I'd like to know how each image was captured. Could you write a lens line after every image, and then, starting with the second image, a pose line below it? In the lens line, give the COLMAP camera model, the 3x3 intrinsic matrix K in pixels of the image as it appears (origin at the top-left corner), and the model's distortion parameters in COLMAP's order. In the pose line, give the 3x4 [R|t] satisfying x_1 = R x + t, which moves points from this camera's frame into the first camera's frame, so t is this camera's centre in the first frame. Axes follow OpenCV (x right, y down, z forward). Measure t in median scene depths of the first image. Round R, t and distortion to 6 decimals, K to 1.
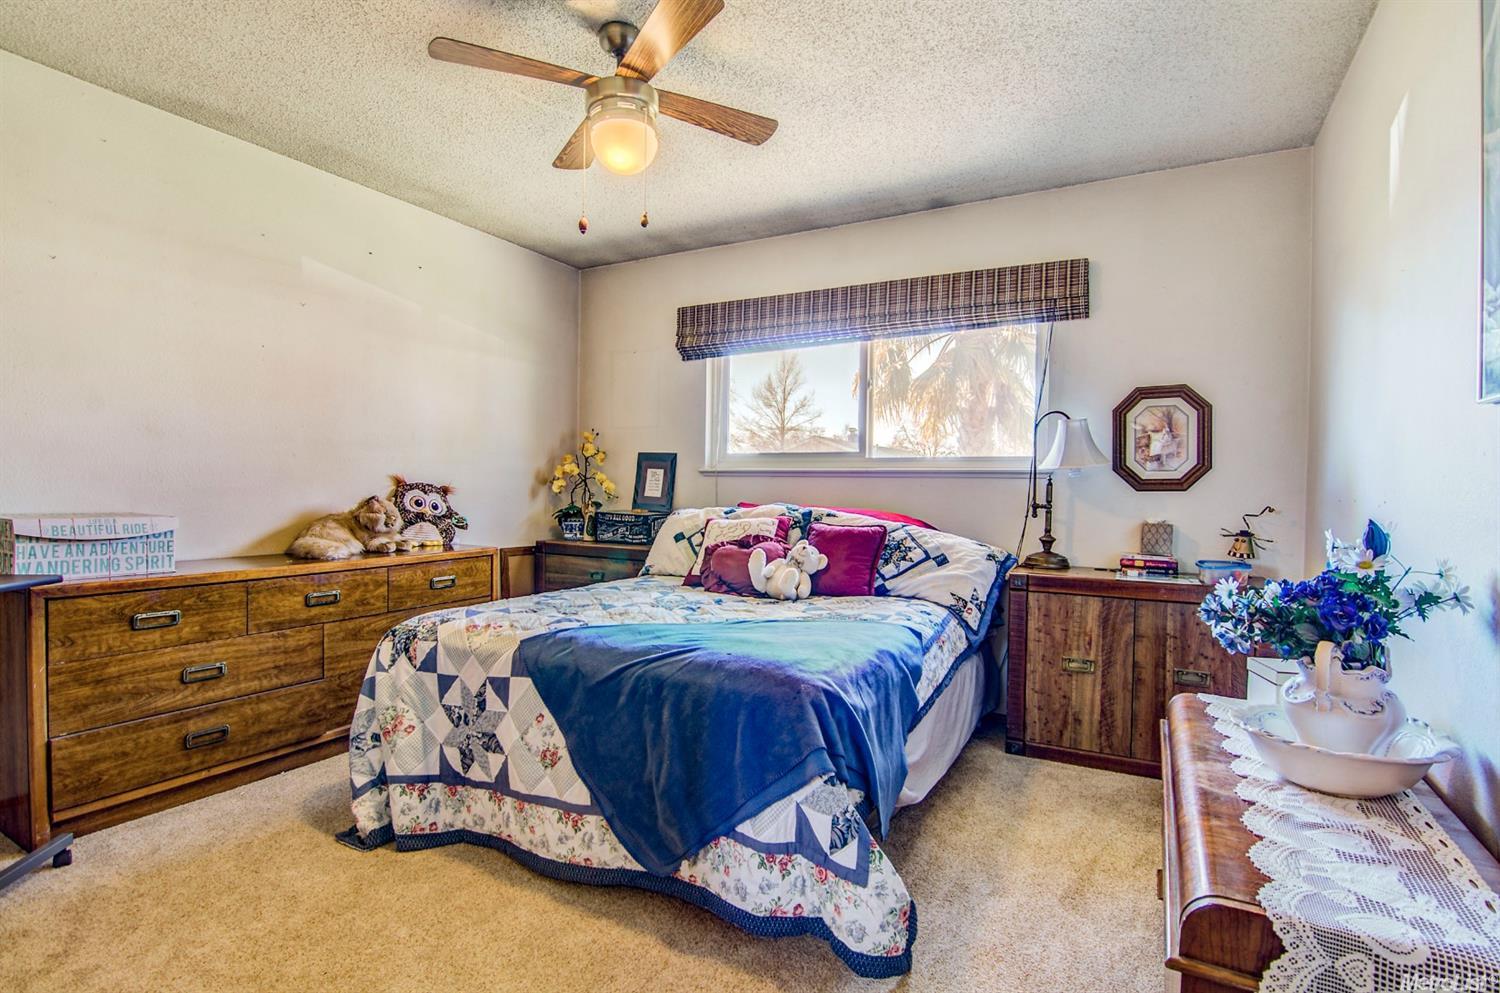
lens RADIAL K [[733.2, 0, 750.0], [0, 733.2, 498.8], [0, 0, 1]] dist [-0.009970, -0.008324]
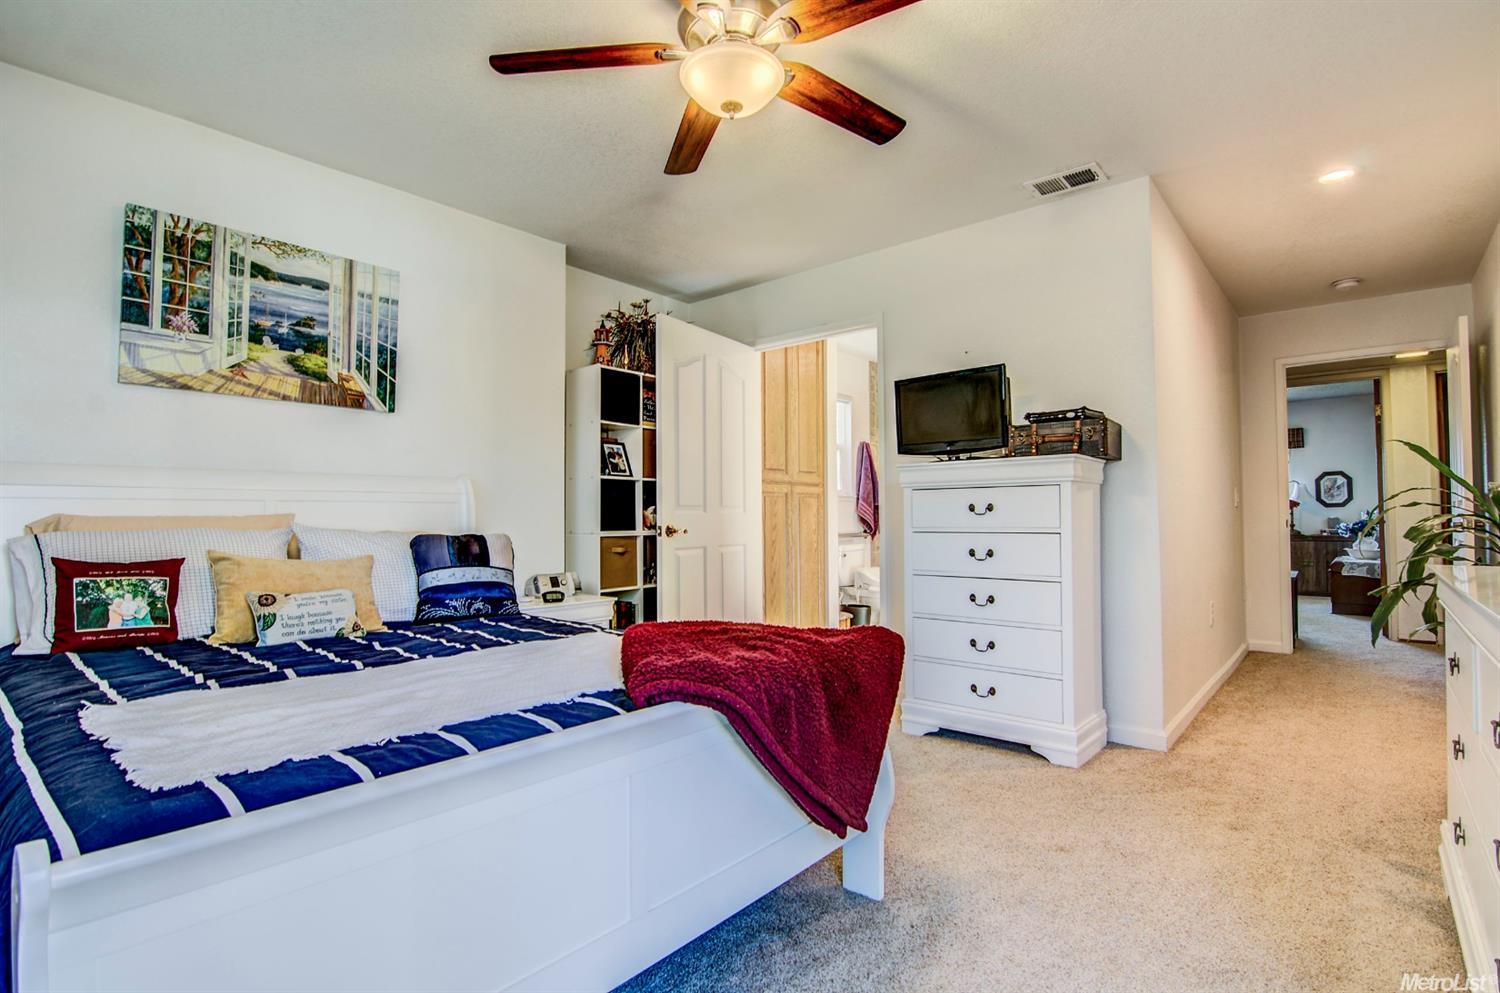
lens RADIAL K [[733.2, 0, 749.7], [0, 733.2, 492.8], [0, 0, 1]] dist [-0.009970, -0.008324]
pose [[0.982003, -0.019611, -0.187847, -1.234790], [0.010441, 0.998711, -0.049680, 0.054155], [0.188579, 0.046824, 0.980941, -2.382011]]
